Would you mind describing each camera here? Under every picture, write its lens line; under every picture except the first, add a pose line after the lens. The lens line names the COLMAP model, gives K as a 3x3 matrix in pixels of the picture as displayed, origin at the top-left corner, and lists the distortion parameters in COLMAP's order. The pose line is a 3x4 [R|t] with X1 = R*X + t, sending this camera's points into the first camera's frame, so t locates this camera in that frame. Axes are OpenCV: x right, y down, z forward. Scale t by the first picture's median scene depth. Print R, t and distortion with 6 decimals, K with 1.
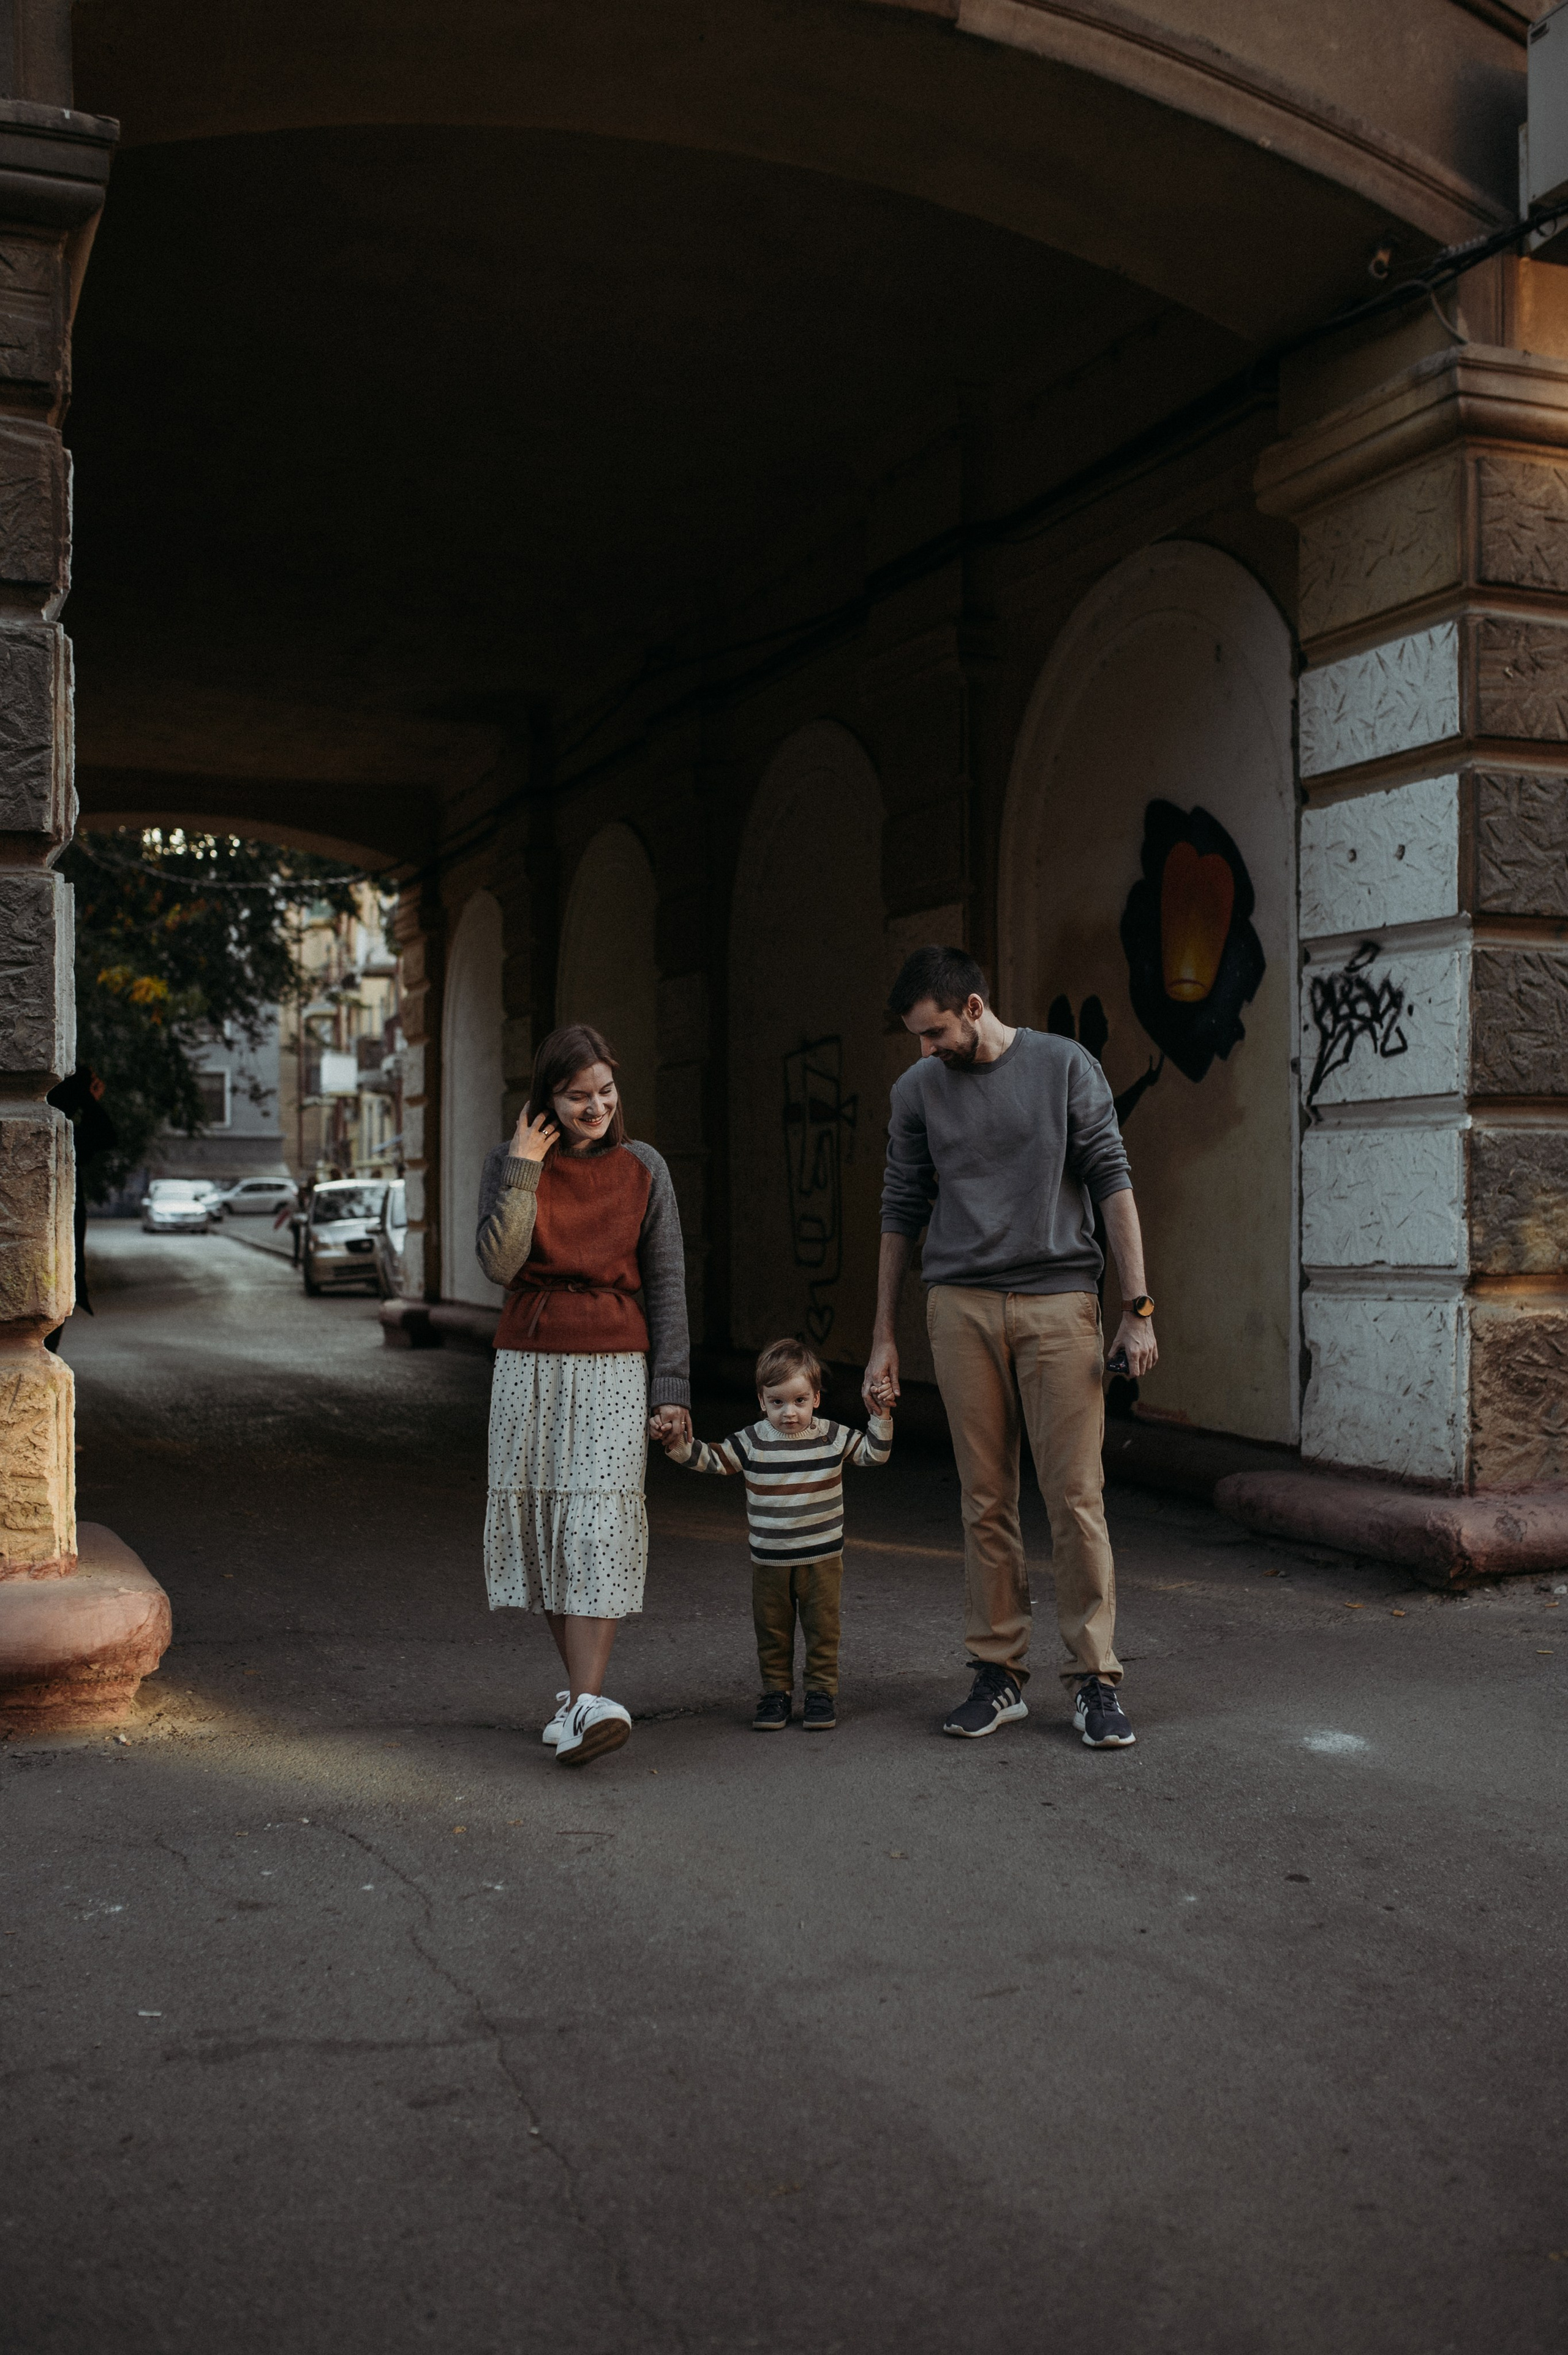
lens RADIAL K [[2391.2, 0, 784.0], [0, 2391.2, 1177.5], [0, 0, 1]] dist [-0.015687, -0.000094]
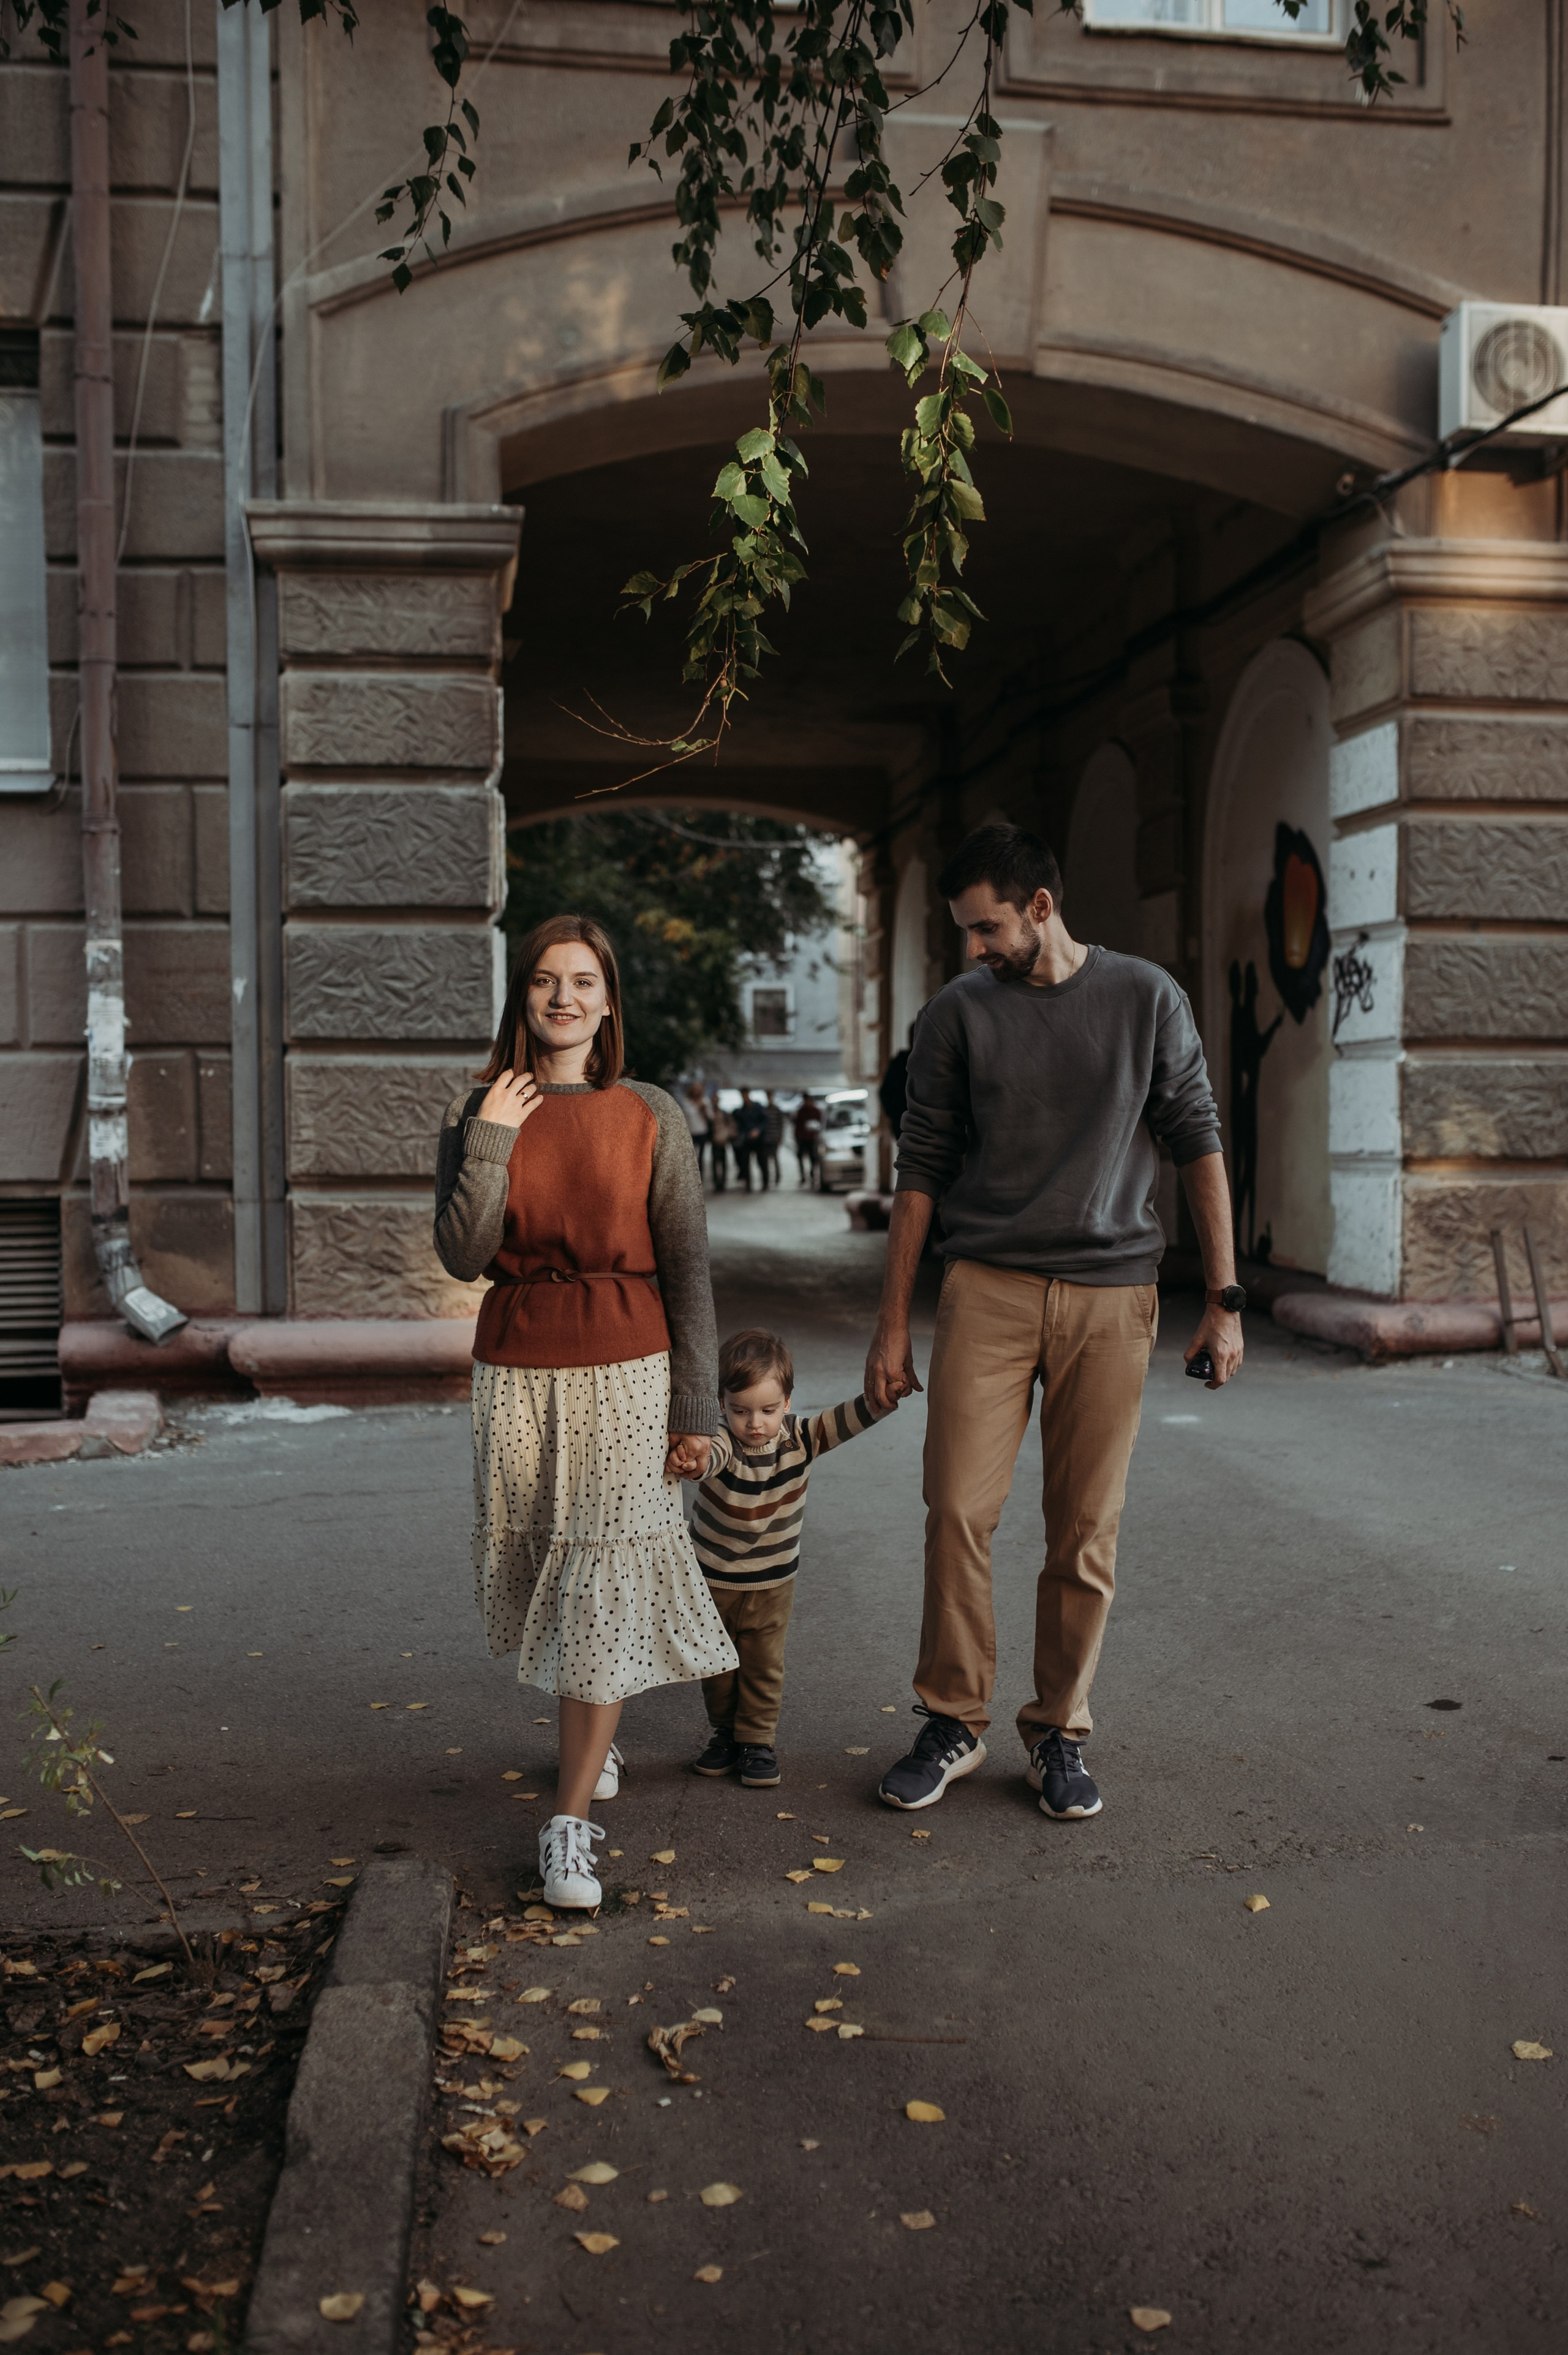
lens RADIAL K [[2391.2, 0, 784.0], [0, 2391.2, 1177.5], [0, 0, 1]] dist [-0.015687, -0.000094]
pose [[0.971596, 0.005397, -0.236585, 0.263604], [0.003592, 0.999288, 0.037548, -0.004982], [0.236619, -0.037331, 0.970885, -0.555383]]
